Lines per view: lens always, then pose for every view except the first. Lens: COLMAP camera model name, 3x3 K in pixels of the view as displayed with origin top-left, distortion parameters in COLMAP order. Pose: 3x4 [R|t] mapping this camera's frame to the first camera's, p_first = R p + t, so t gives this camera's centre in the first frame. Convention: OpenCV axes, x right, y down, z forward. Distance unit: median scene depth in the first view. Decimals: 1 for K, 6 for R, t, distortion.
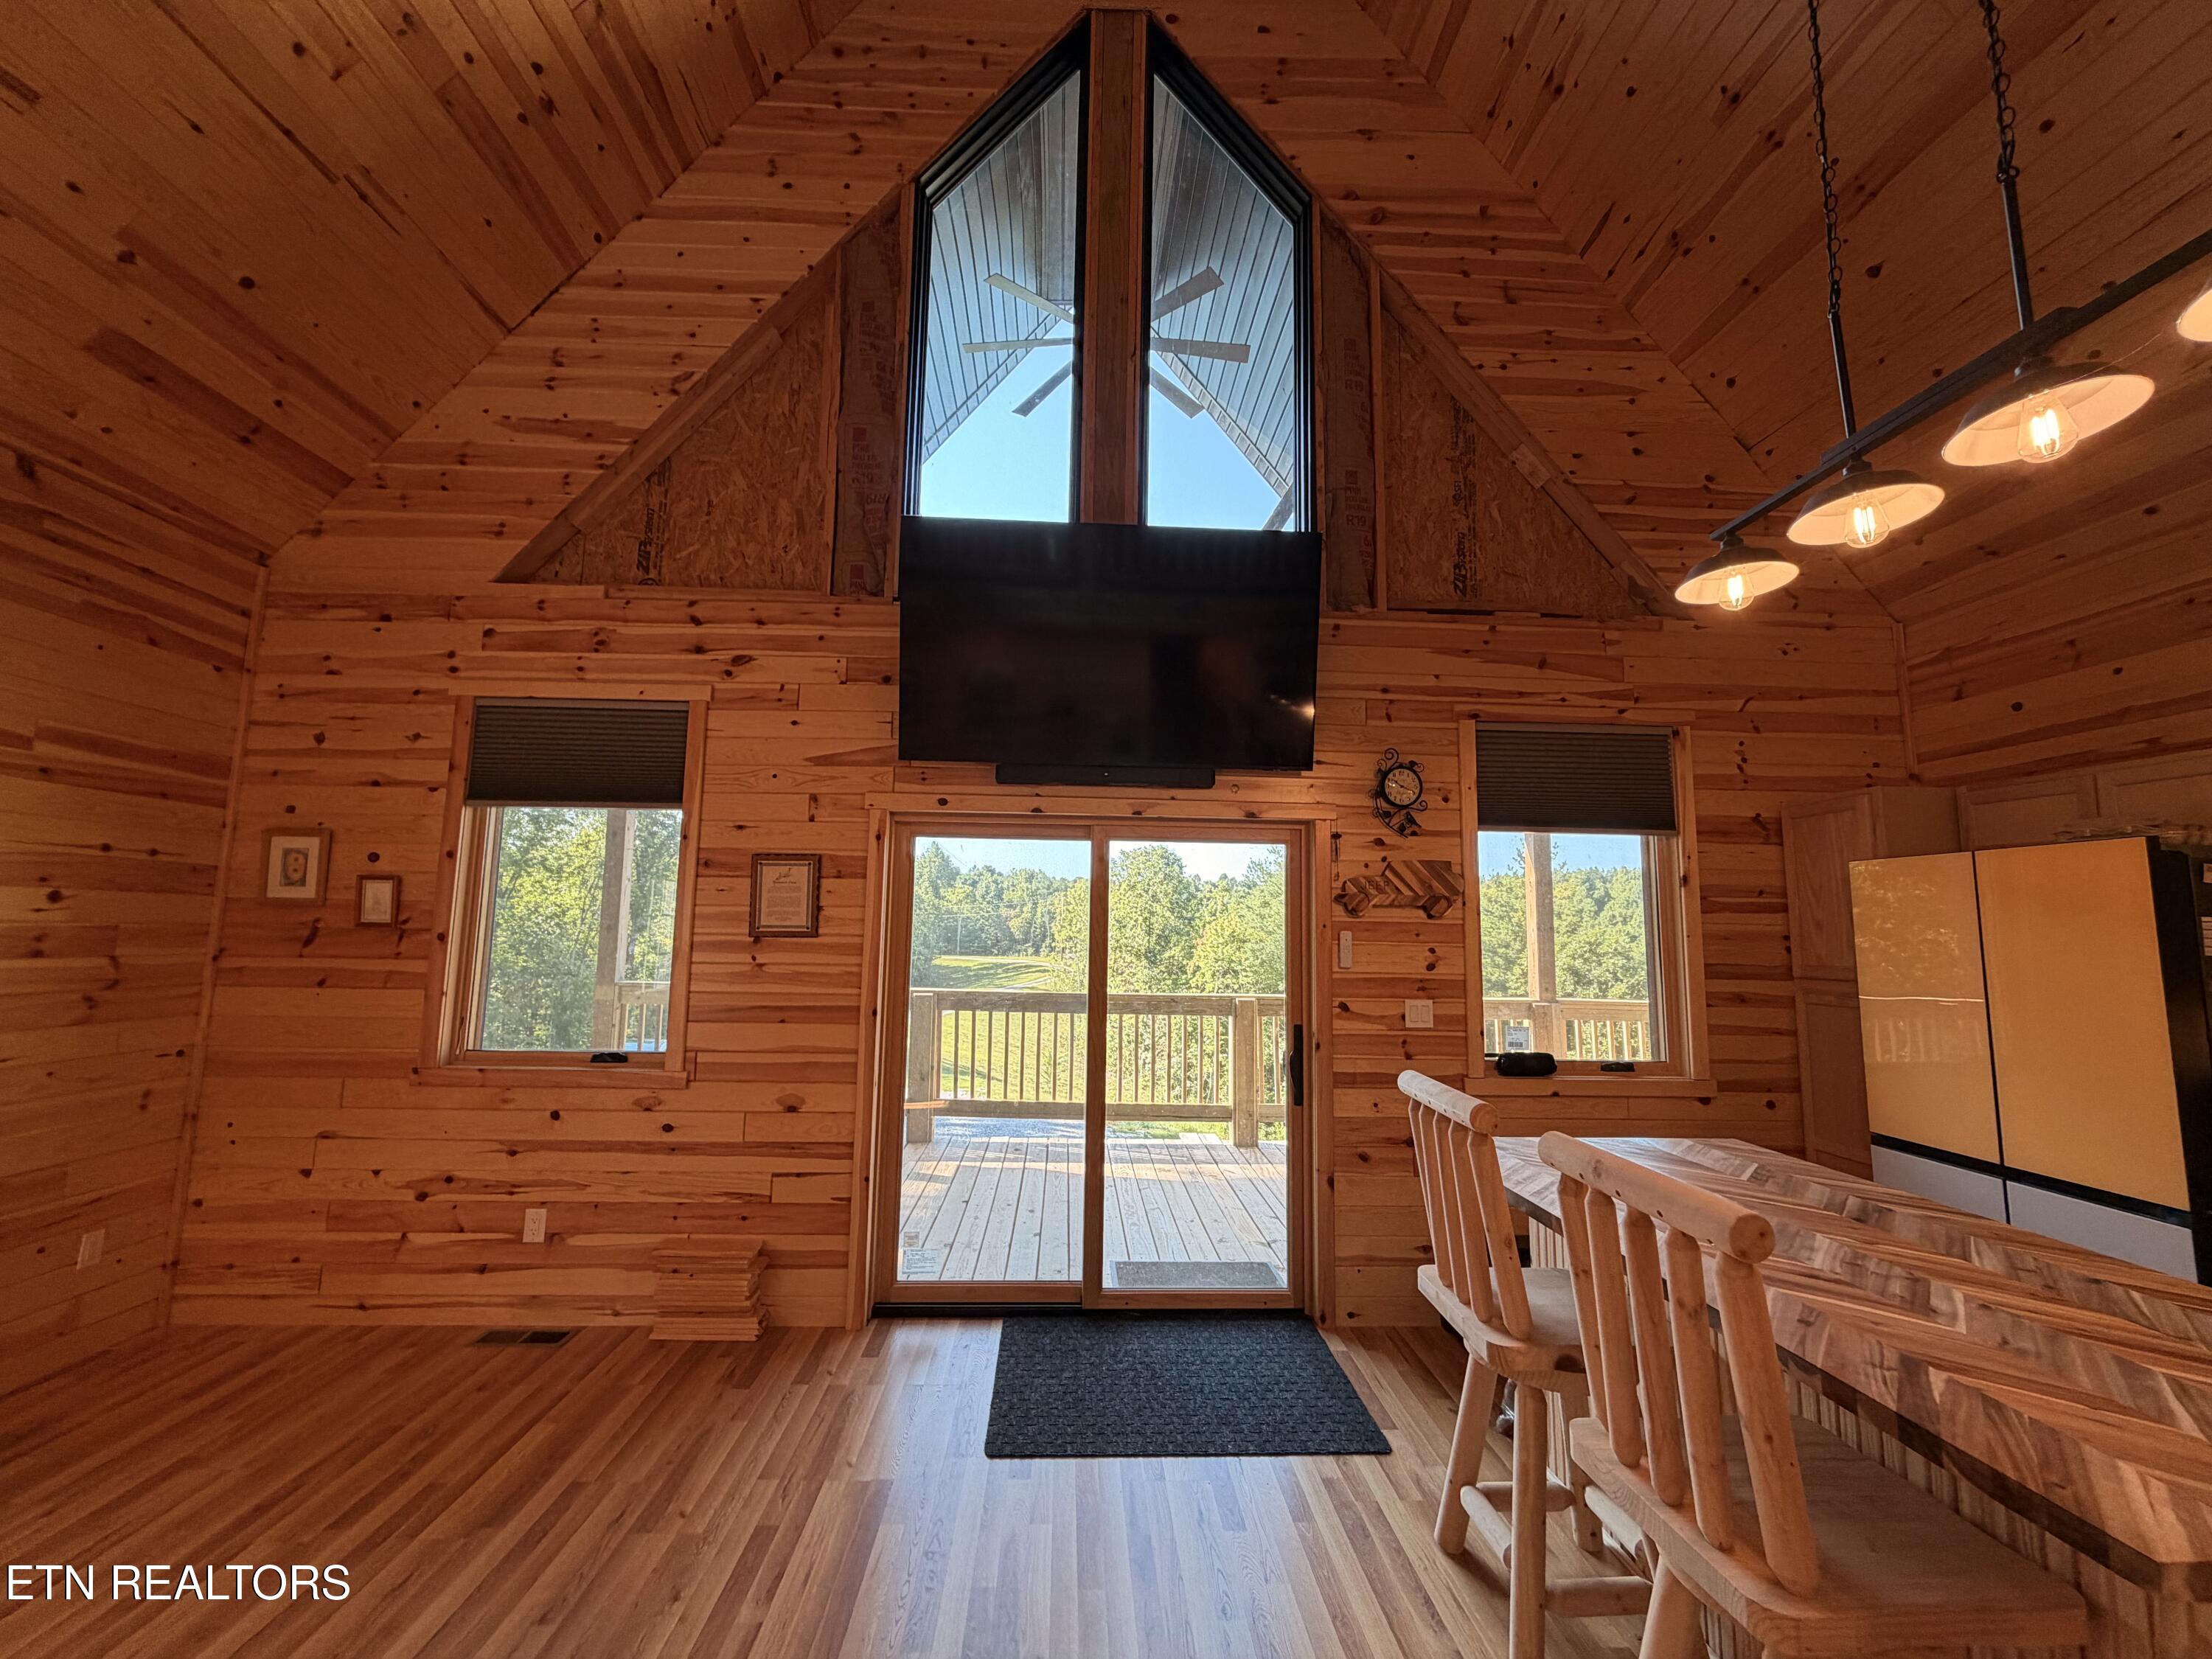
lens RADIAL K [[879.7, 0, 1104.5], [0, 879.7, 834.2], [0, 0, 1]] dist [0.000967, -0.000172]
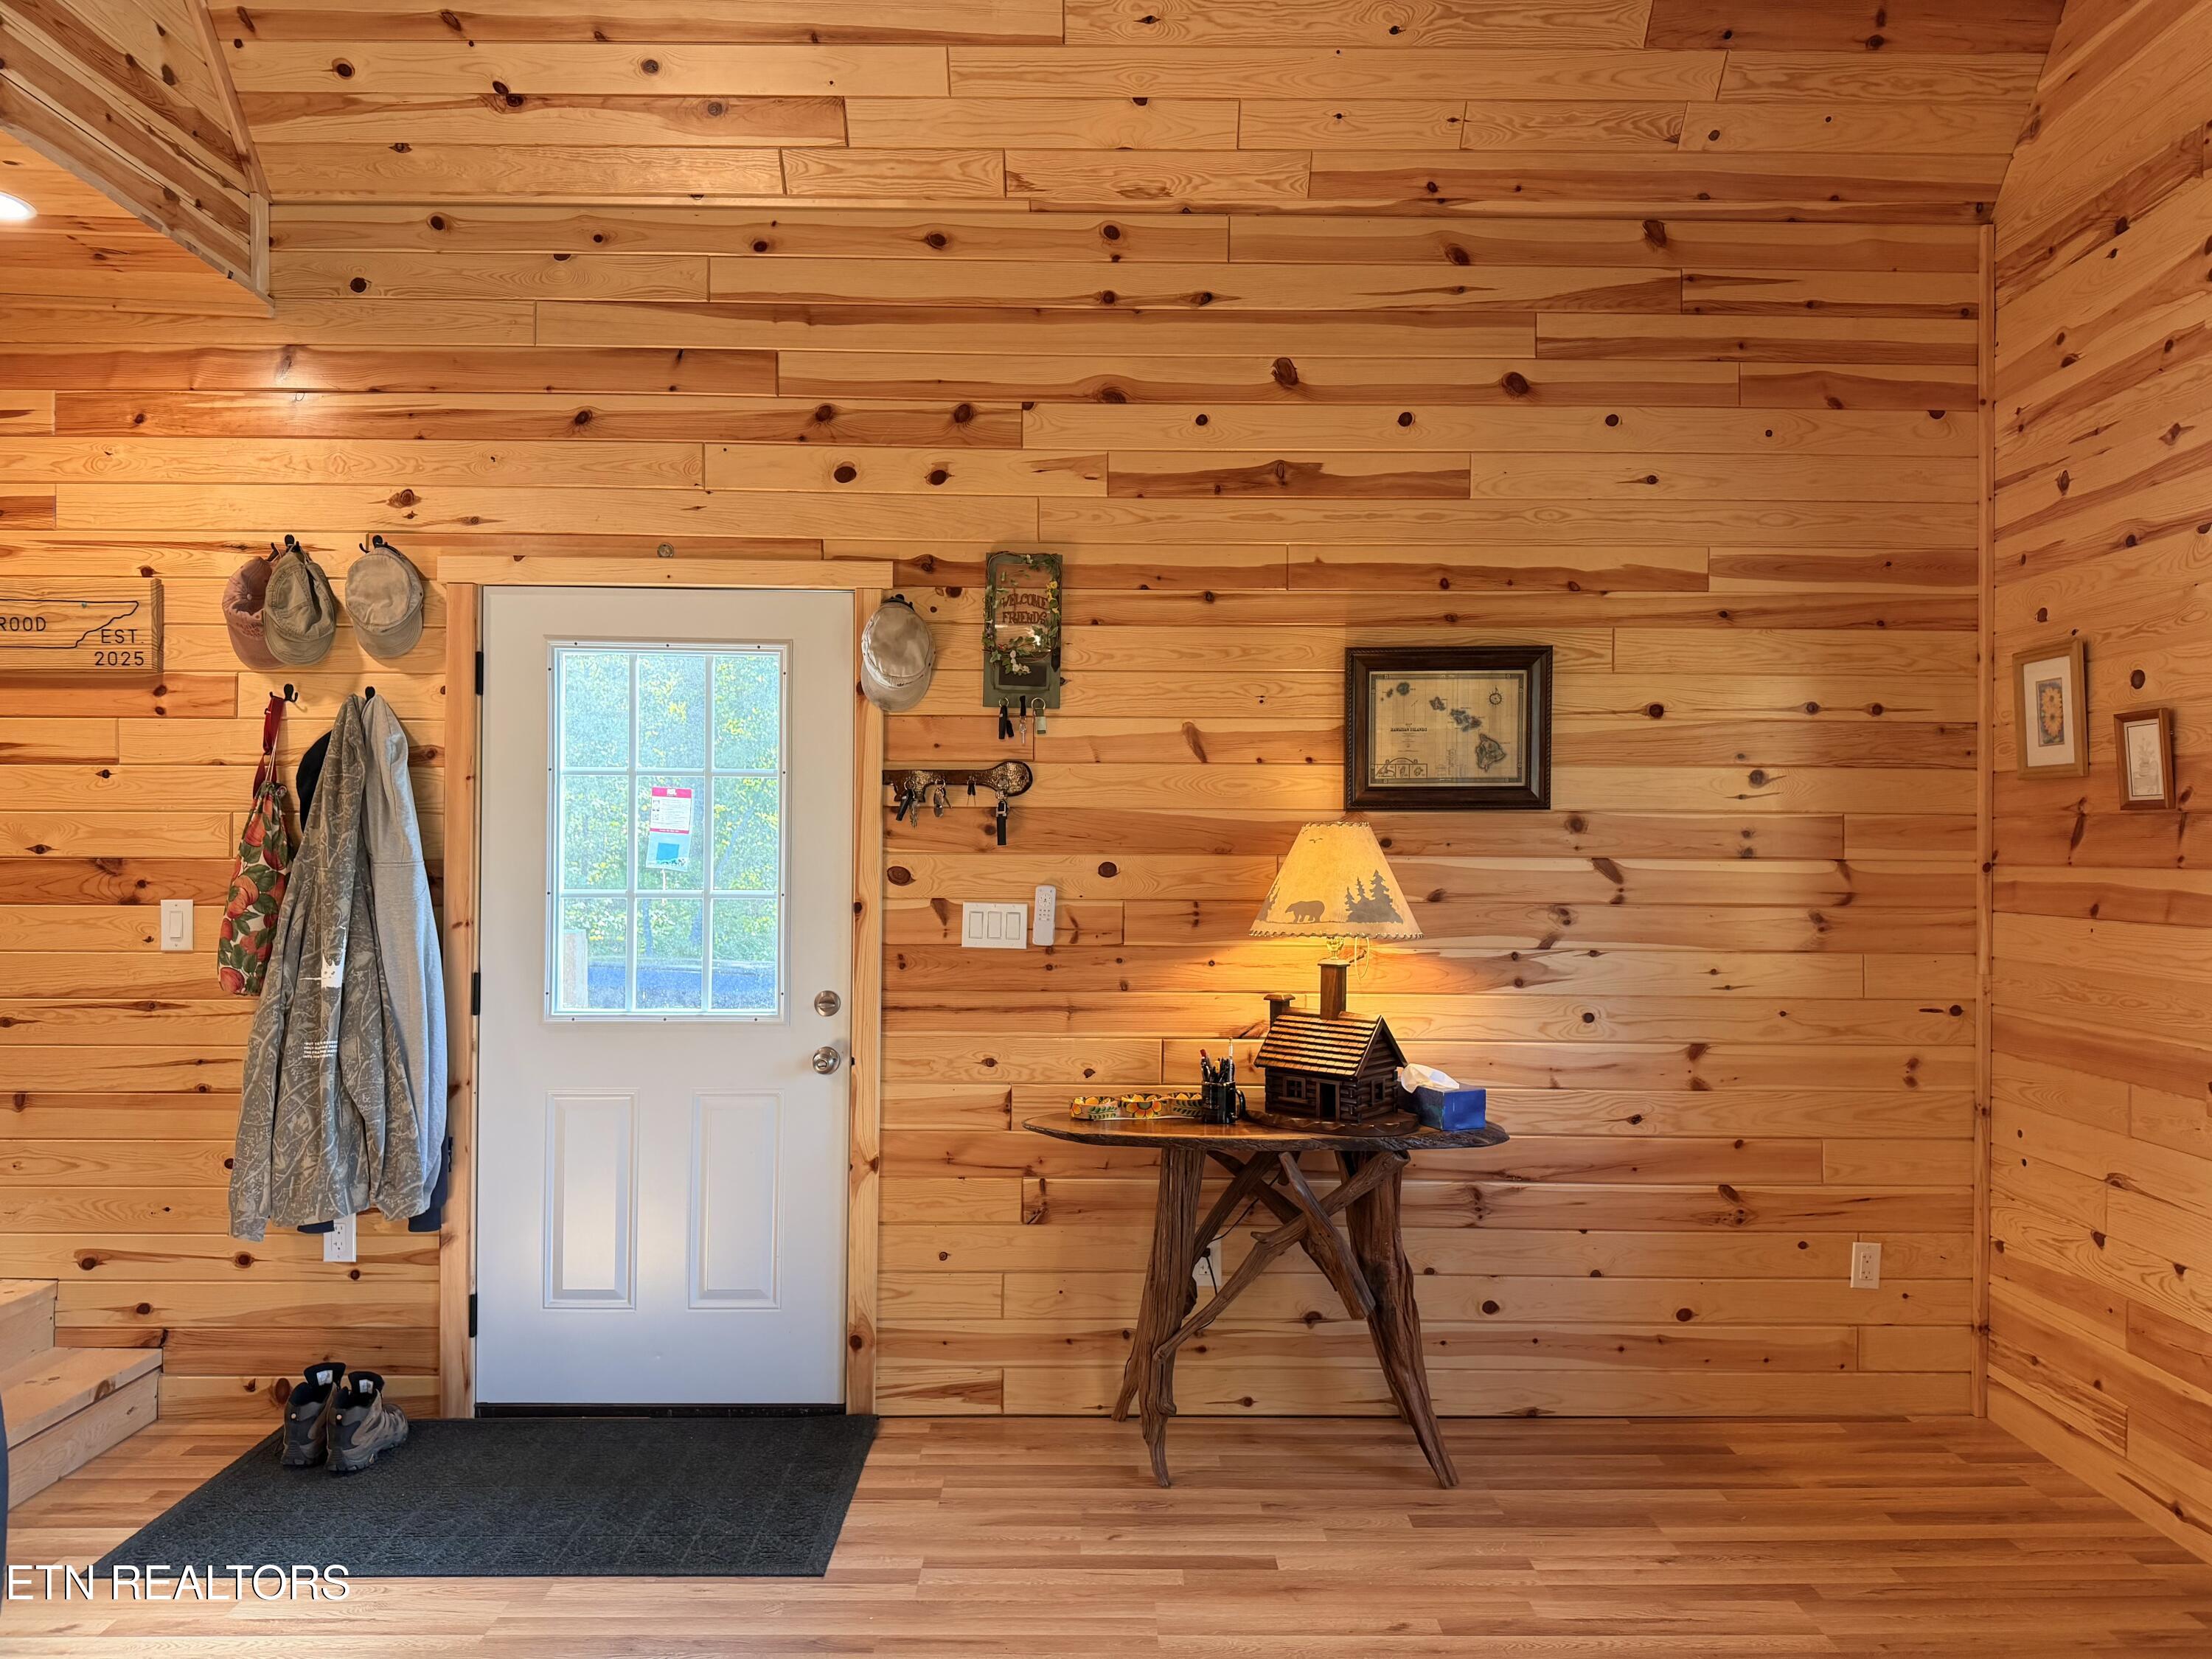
lens RADIAL K [[1561.0, 0, 1106.0], [0, 1561.0, 836.0], [0, 0, 1]] dist [0.054342, -0.065911]
pose [[-0.036902, -0.023002, -0.999054, 0.140556], [0.104781, 0.994135, -0.026759, 0.080169], [0.993810, -0.105669, -0.034275, 0.401453]]
